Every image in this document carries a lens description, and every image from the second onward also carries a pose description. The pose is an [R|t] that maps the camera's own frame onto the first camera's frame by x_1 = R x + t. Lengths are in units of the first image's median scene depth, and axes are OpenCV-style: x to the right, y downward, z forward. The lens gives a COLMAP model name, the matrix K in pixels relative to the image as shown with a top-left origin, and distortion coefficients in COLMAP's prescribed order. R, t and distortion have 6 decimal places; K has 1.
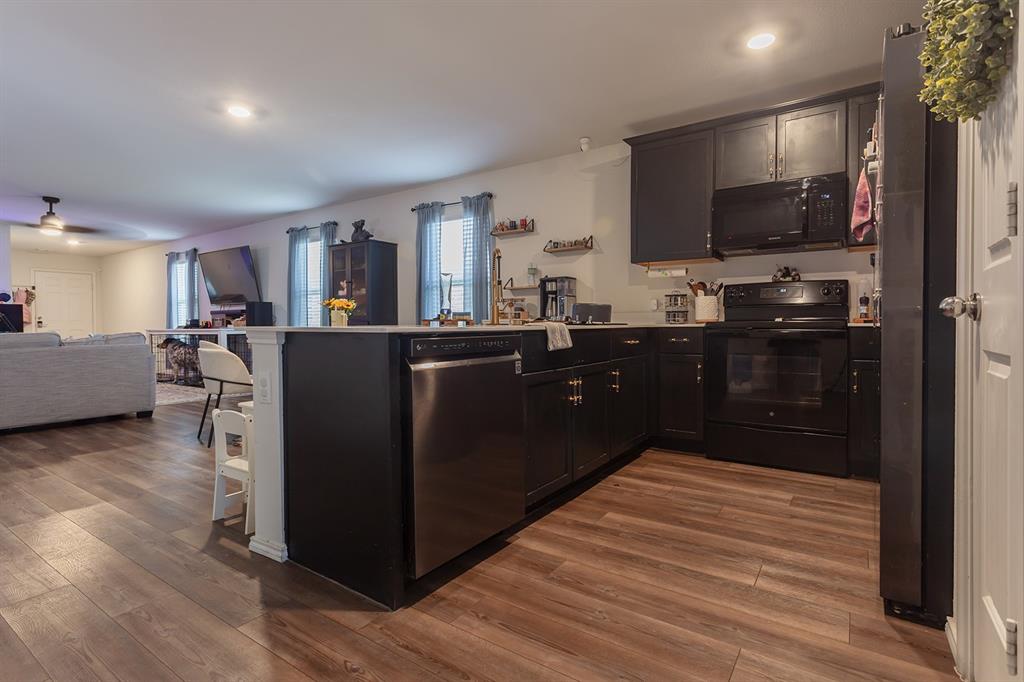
lens RADIAL K [[487.1, 0, 515.0], [0, 487.1, 325.5], [0, 0, 1]] dist [0.000687, 0.000127]
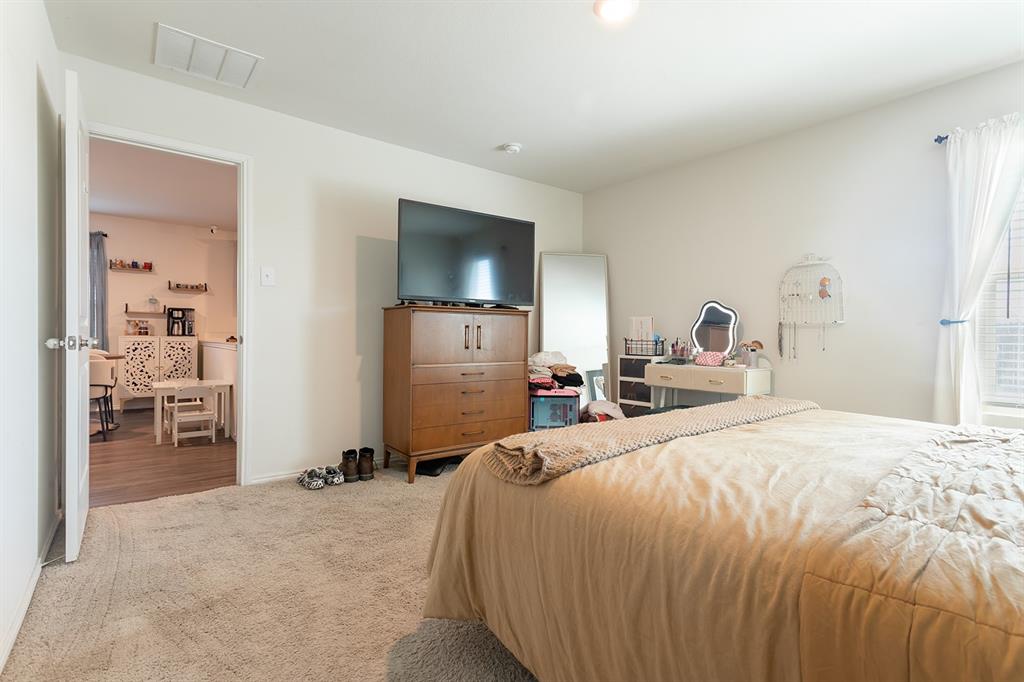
lens RADIAL K [[480.2, 0, 513.4], [0, 480.2, 339.9], [0, 0, 1]] dist [-0.001463, 0.000379]
pose [[0.308651, 0.003889, 0.951167, -1.233885], [-0.010060, 0.999949, -0.000824, -0.013659], [-0.951122, -0.009314, 0.308674, -0.513739]]
